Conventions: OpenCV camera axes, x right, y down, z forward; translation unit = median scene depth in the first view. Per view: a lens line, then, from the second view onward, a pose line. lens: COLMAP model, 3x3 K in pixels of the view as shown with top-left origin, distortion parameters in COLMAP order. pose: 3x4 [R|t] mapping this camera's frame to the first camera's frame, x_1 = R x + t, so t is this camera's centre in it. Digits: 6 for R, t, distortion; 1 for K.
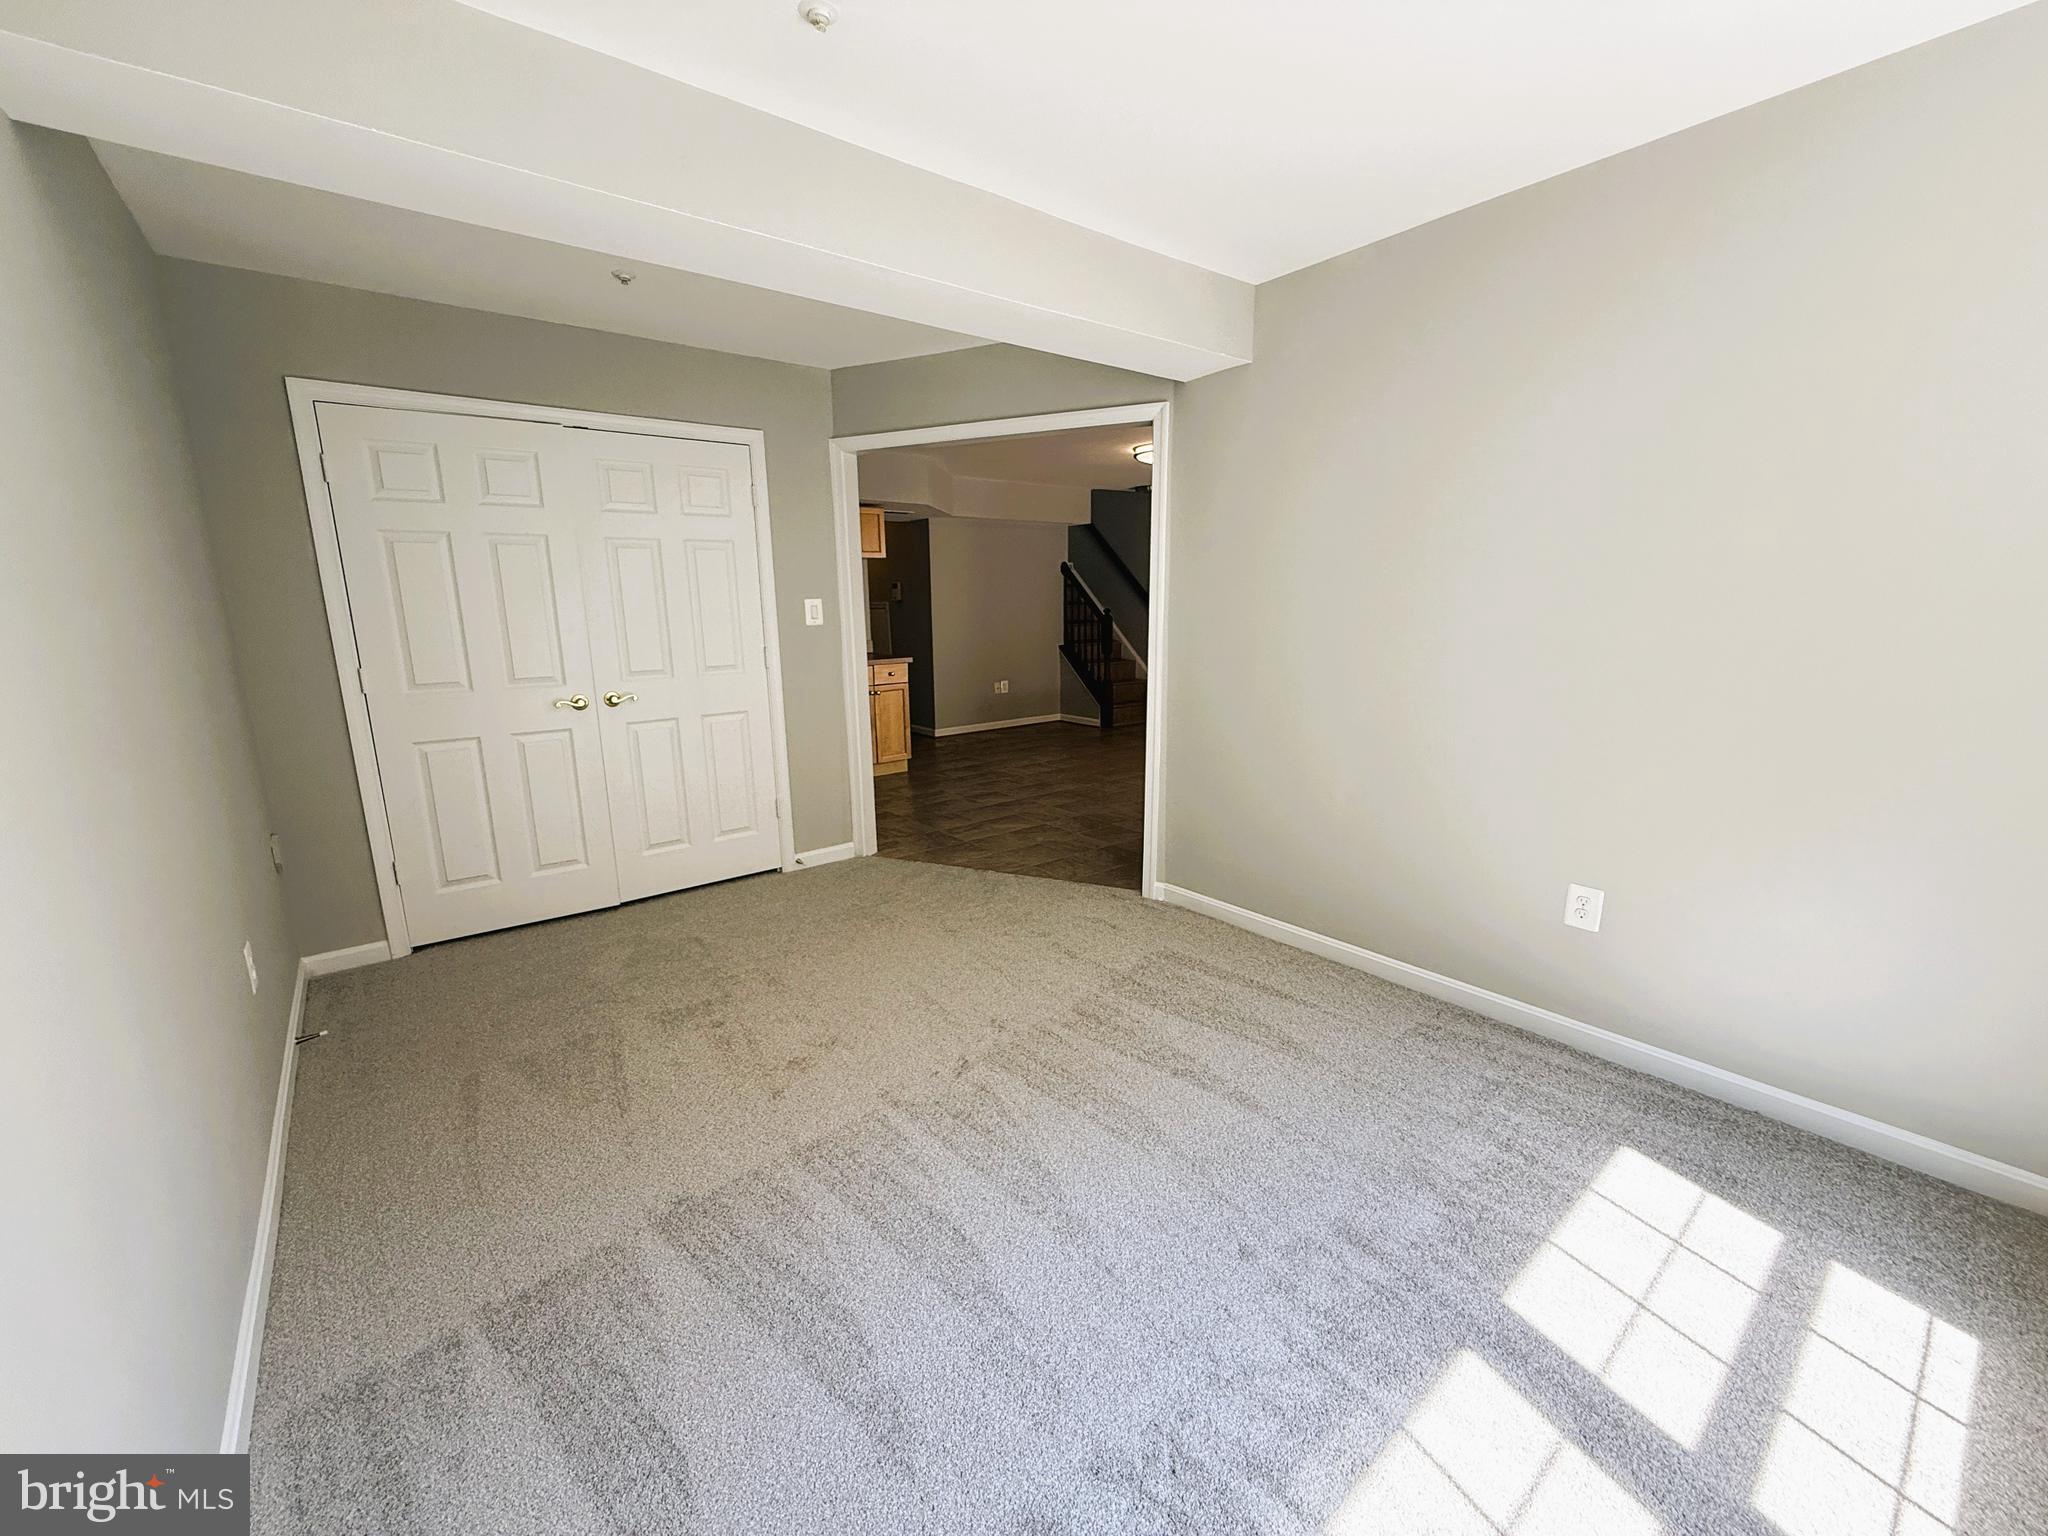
lens RADIAL K [[818.2, 0, 1018.7], [0, 818.2, 764.0], [0, 0, 1]] dist [-0.001354, -0.000207]
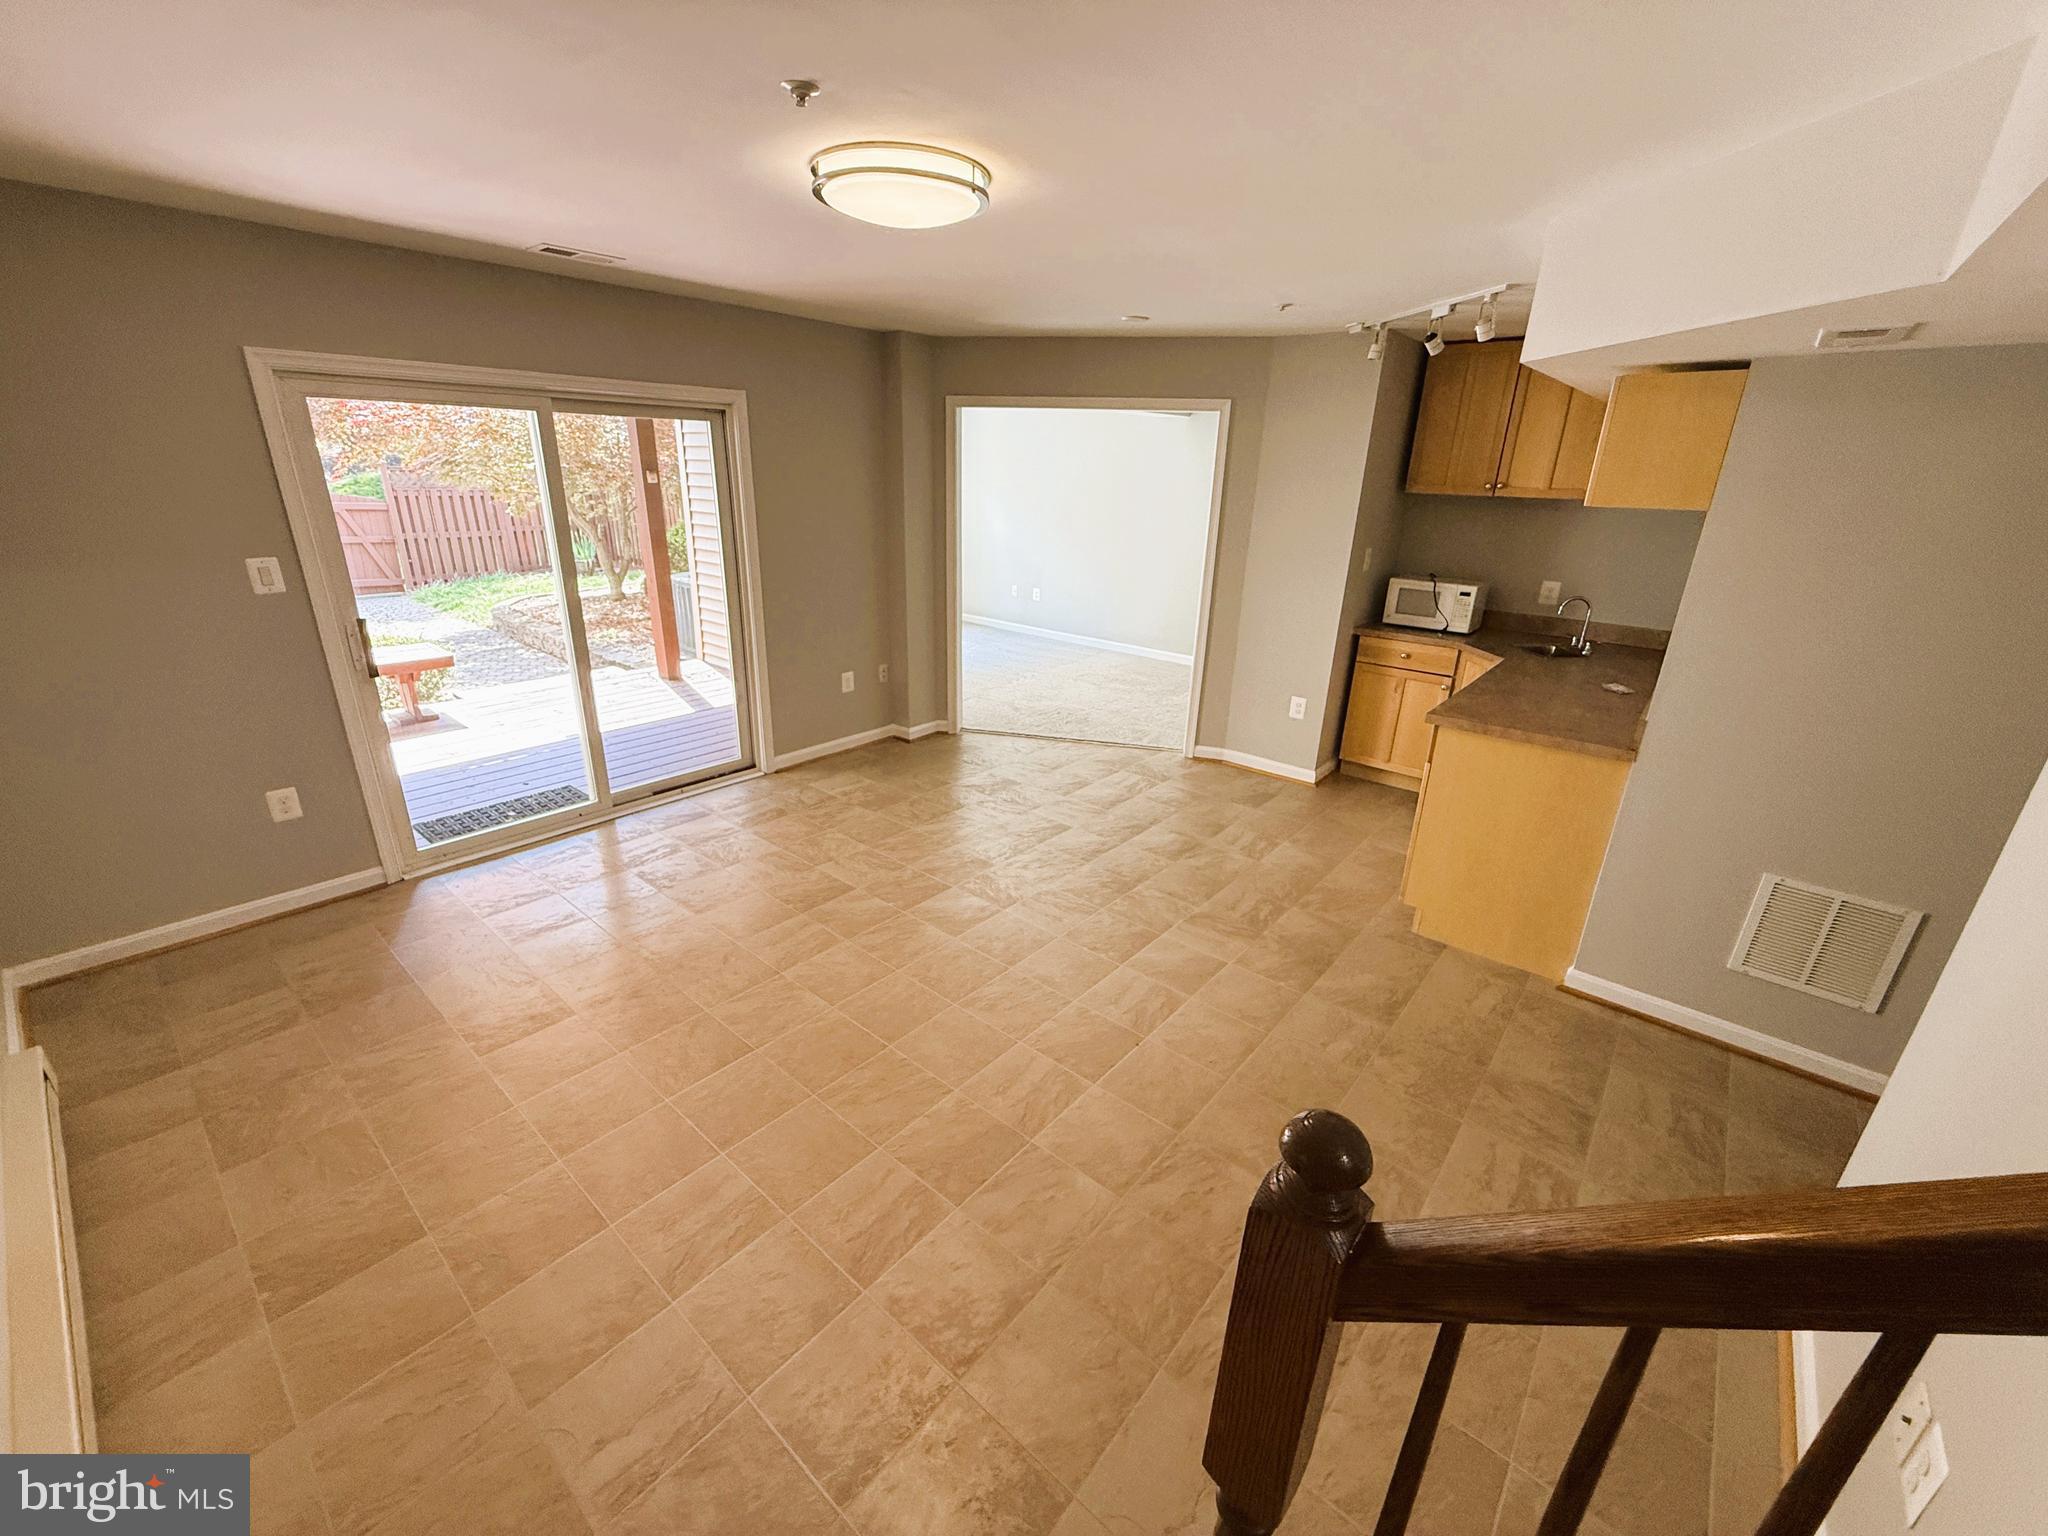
lens RADIAL K [[819.2, 0, 1018.6], [0, 819.2, 764.6], [0, 0, 1]] dist [-0.002941, -0.000441]
pose [[-0.980583, 0.055029, -0.188225, 0.156105], [-0.052843, 0.850171, 0.523848, -0.269698], [0.188850, 0.523623, -0.830756, 1.070825]]
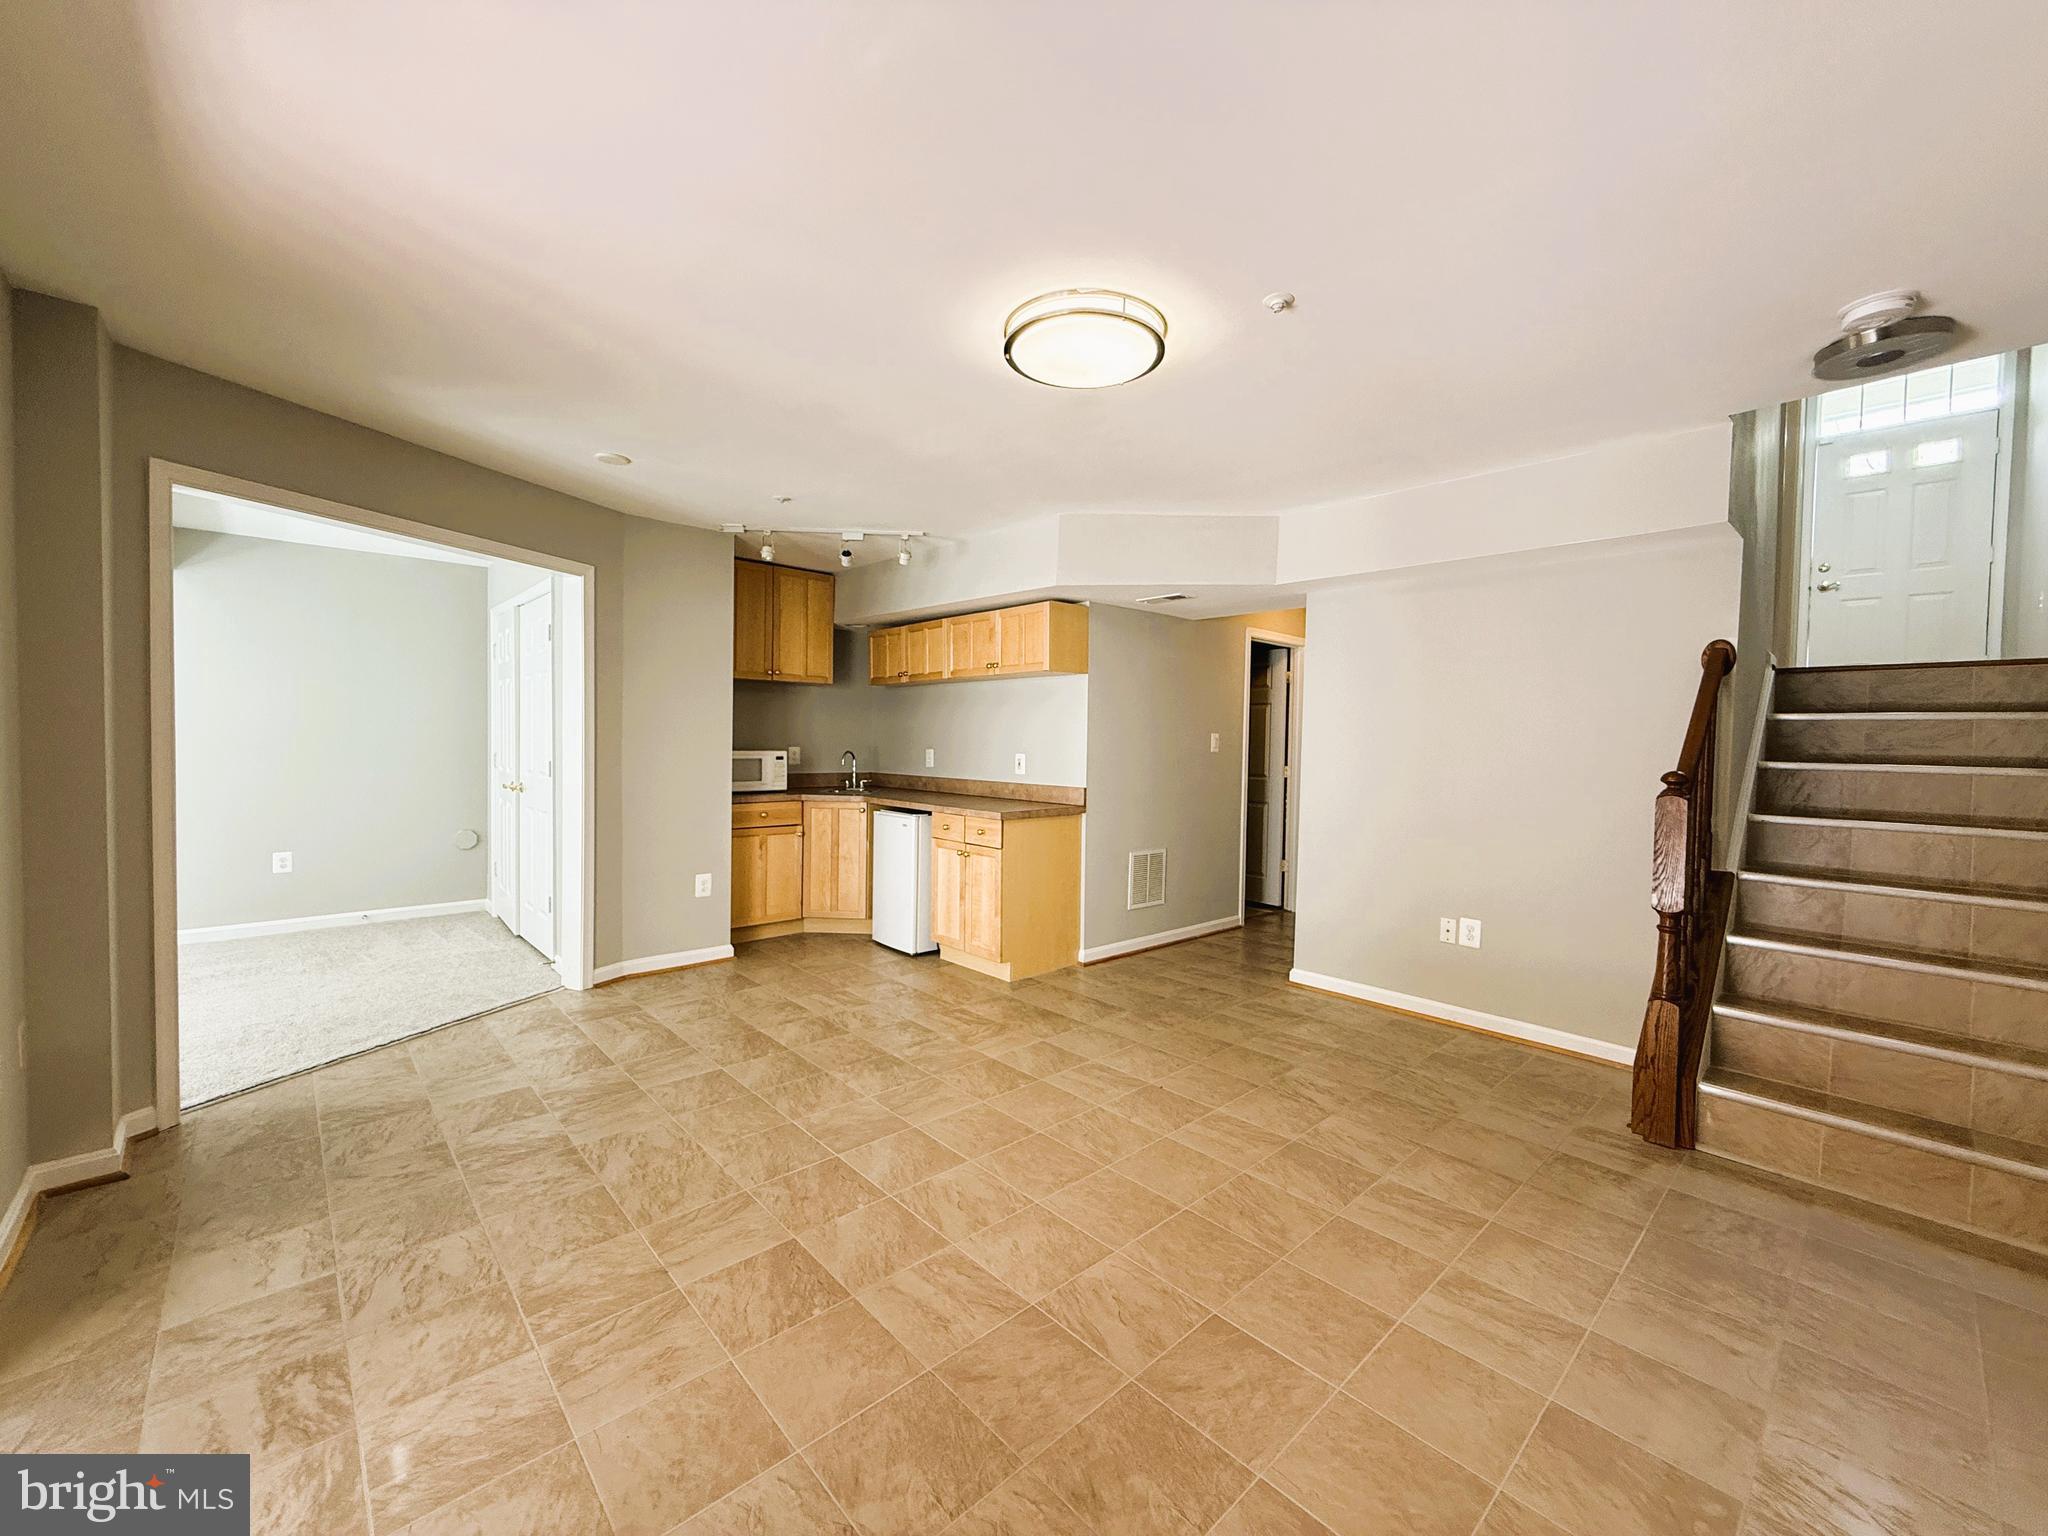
lens RADIAL K [[819.2, 0, 1018.6], [0, 819.2, 764.6], [0, 0, 1]] dist [-0.002941, -0.000441]
pose [[0.072213, 0.045946, -0.996330, 0.418626], [-0.217809, 0.975554, 0.029201, -0.149334], [0.973316, 0.214901, 0.080455, 0.742277]]
